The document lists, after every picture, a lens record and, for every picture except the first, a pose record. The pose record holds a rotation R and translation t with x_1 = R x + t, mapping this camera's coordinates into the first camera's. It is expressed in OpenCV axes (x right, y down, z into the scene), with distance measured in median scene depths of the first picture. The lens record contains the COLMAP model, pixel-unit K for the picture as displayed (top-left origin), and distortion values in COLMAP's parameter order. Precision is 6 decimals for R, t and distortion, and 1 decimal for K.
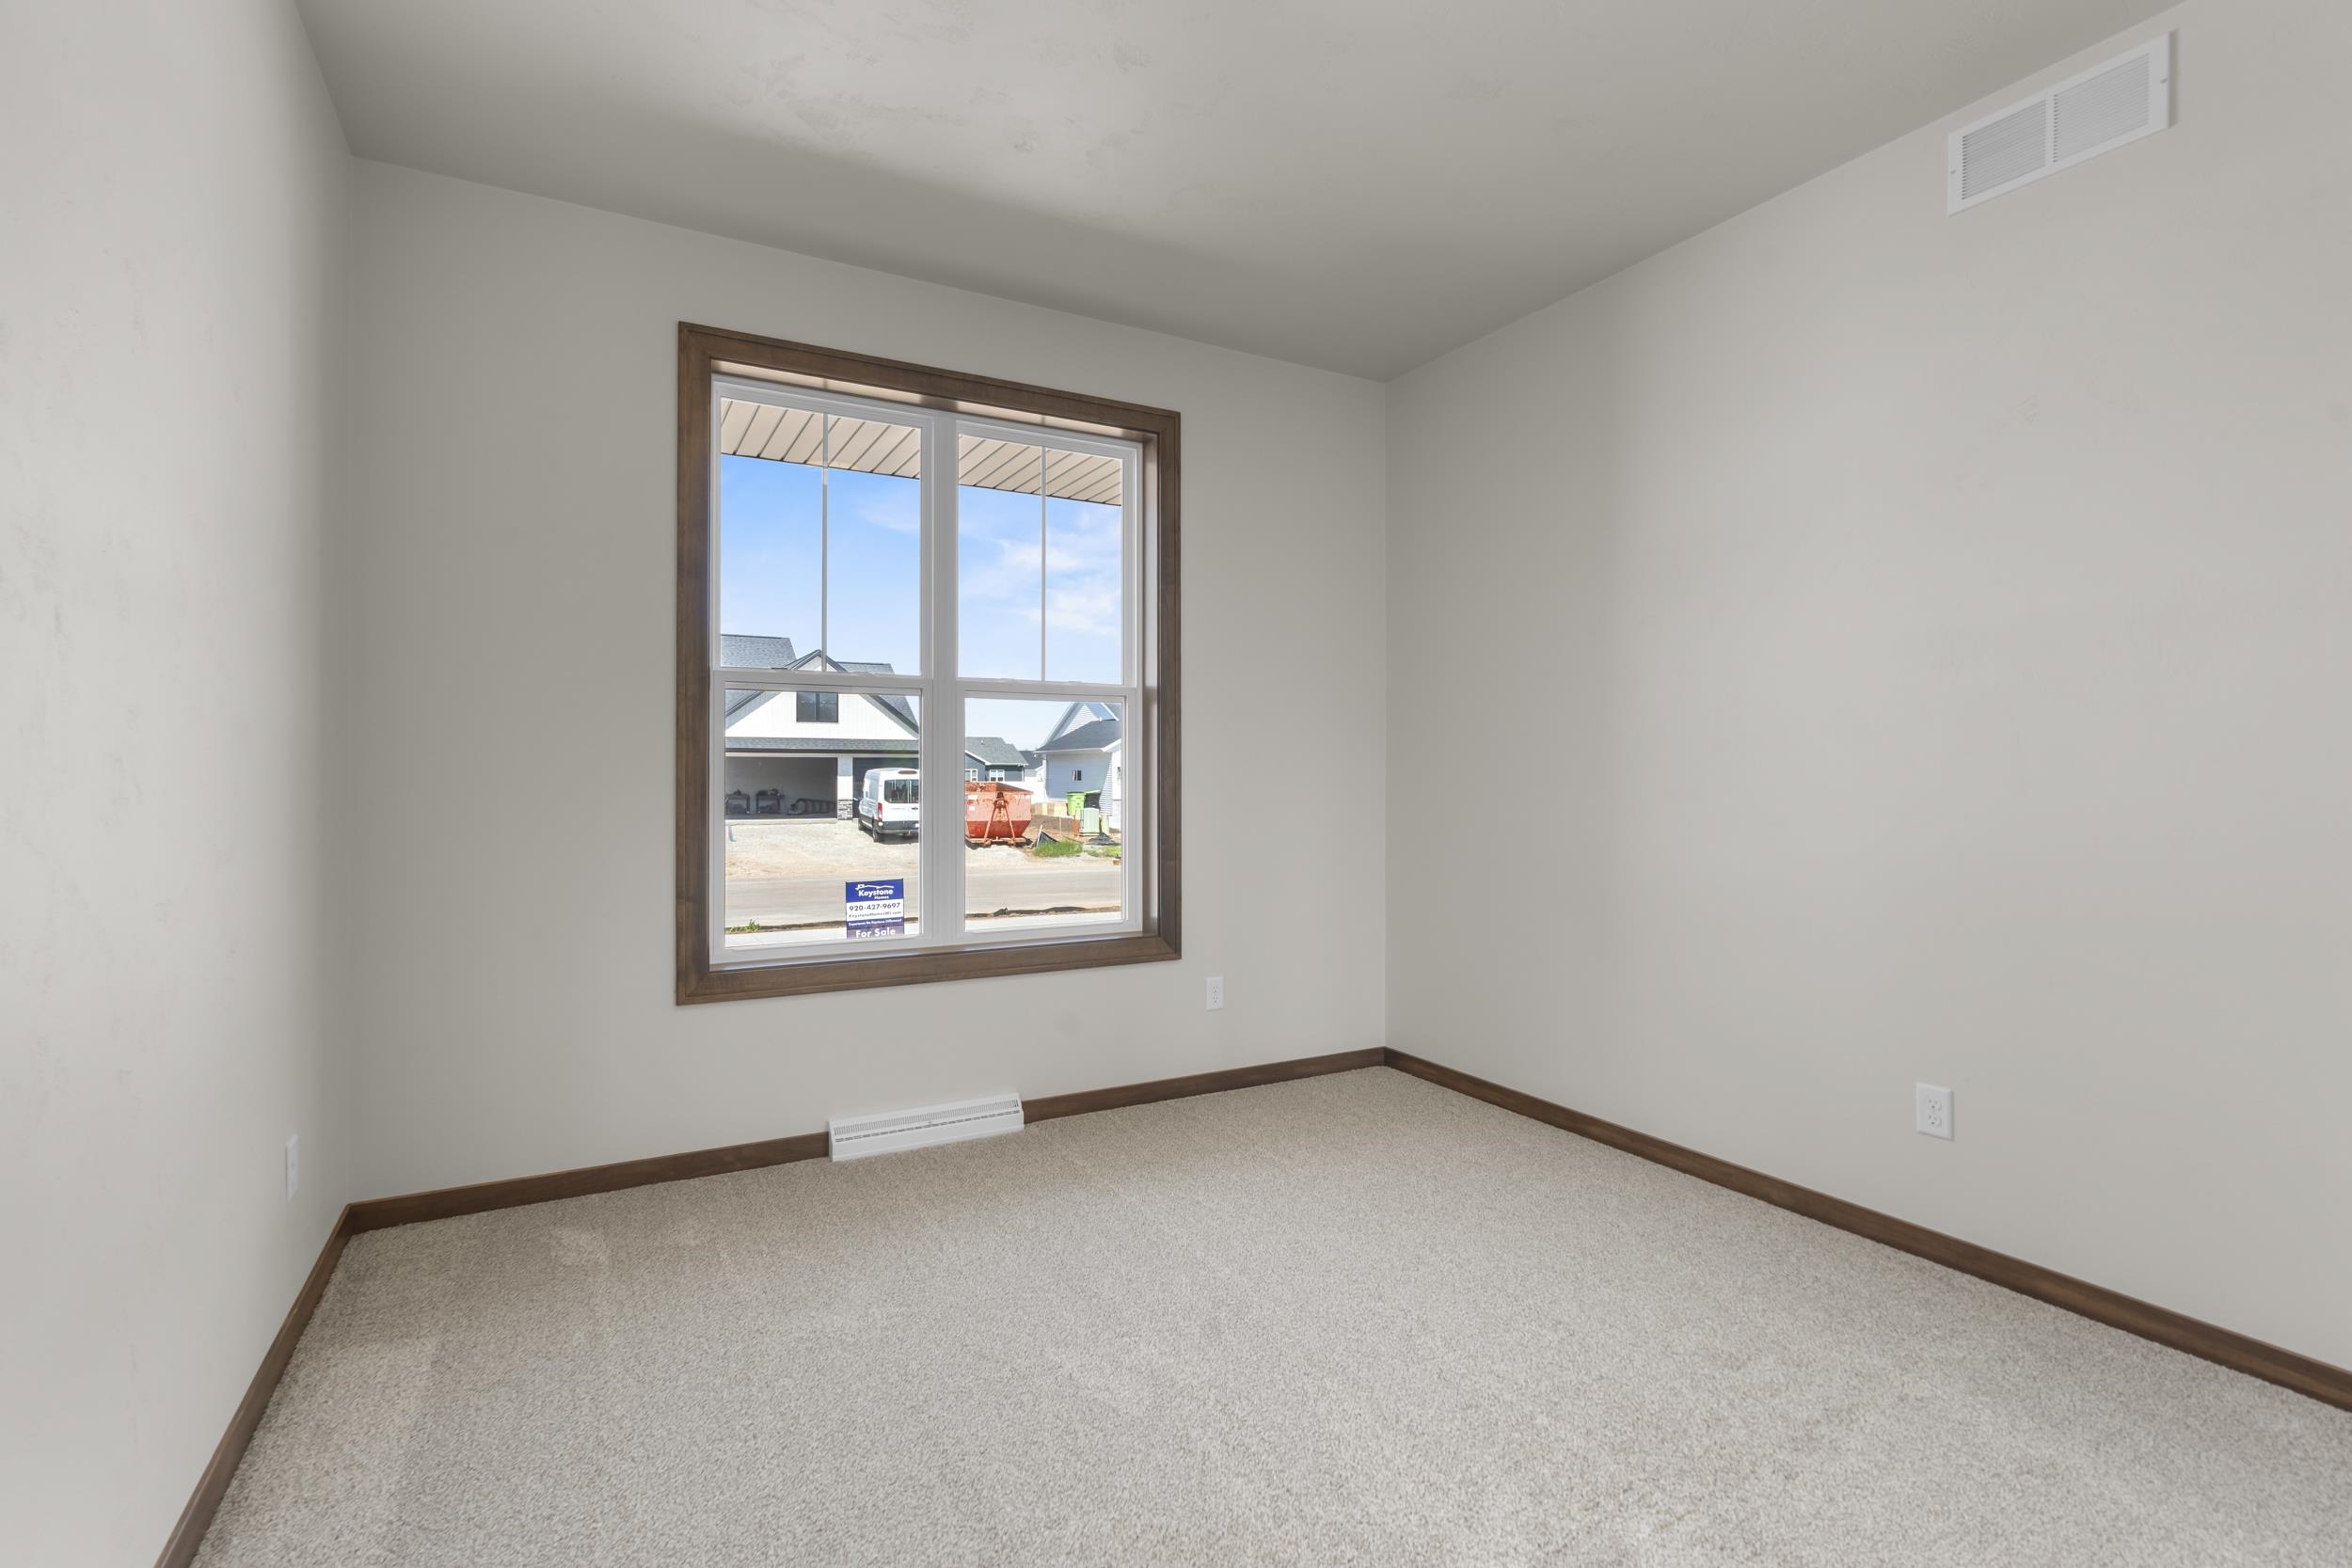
lens RADIAL K [[1141.6, 0, 1181.9], [0, 1141.6, 762.7], [0, 0, 1]] dist [0.014084, -0.000328]
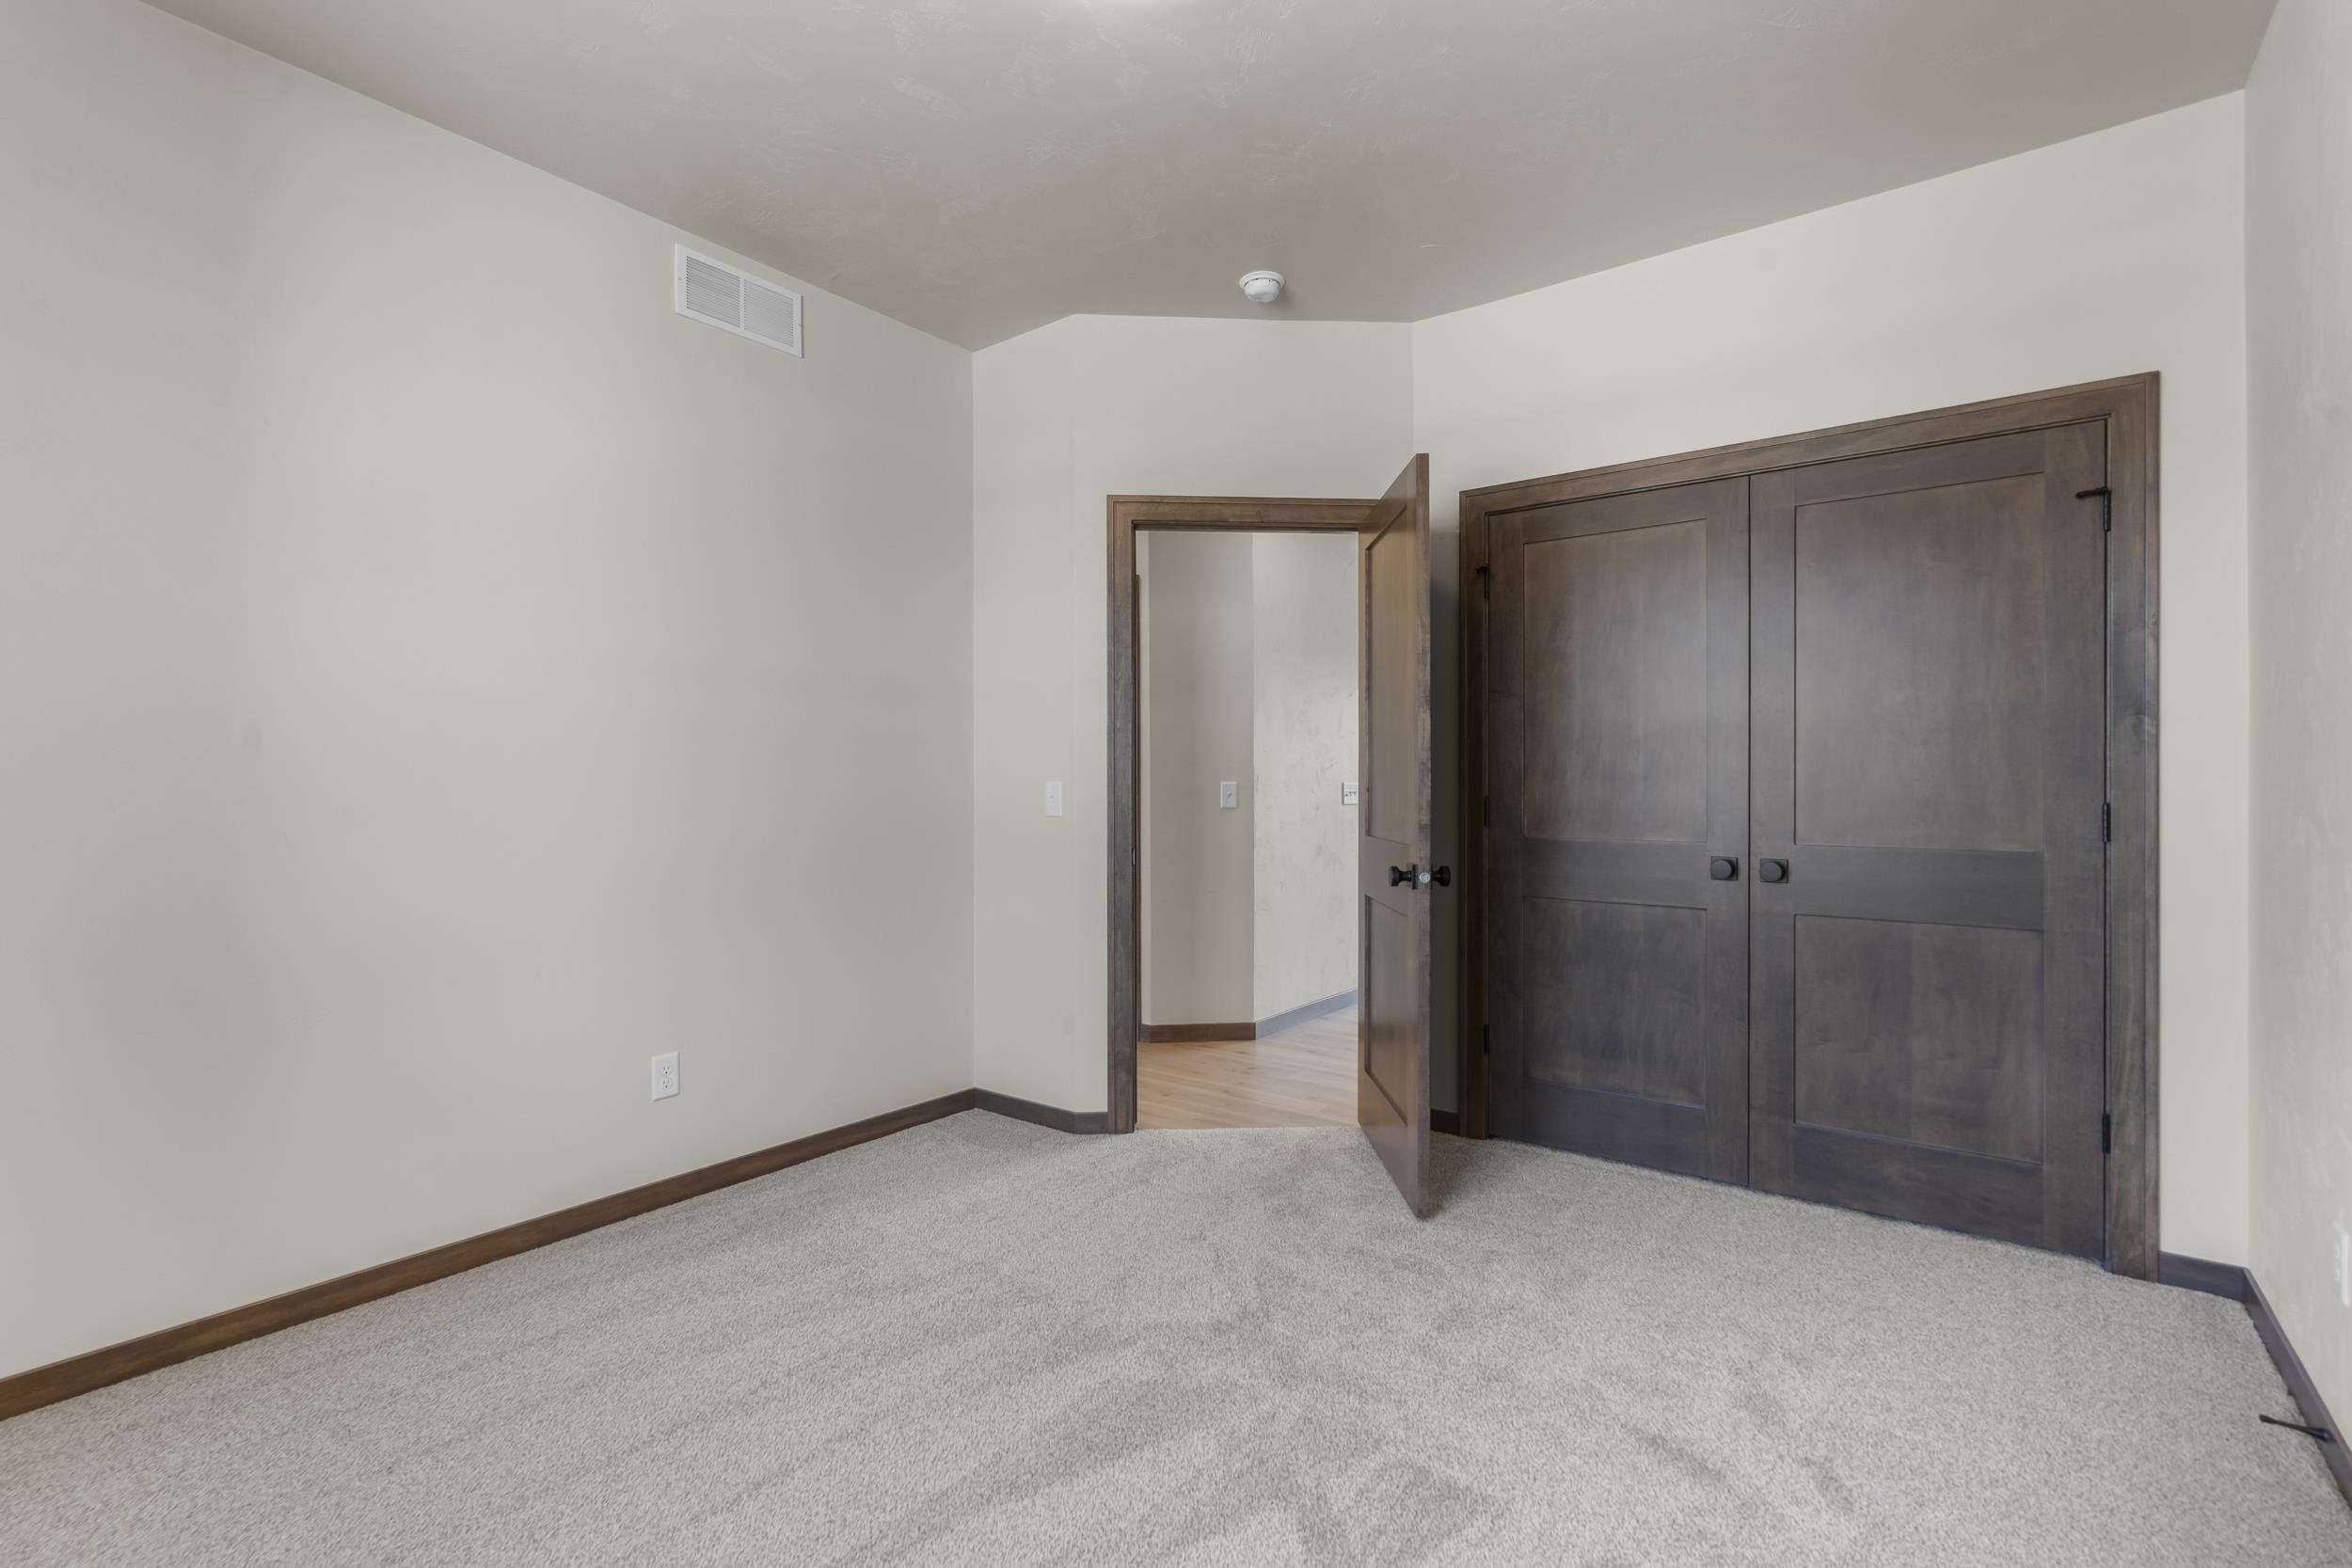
lens RADIAL K [[1069.4, 0, 1177.0], [0, 1069.4, 788.1], [0, 0, 1]] dist [-0.011470, 0.004996]
pose [[-0.413770, -0.001920, 0.910380, -0.538384], [-0.004137, 0.999991, 0.000229, 0.009998], [-0.910372, -0.003672, -0.413774, 0.979421]]
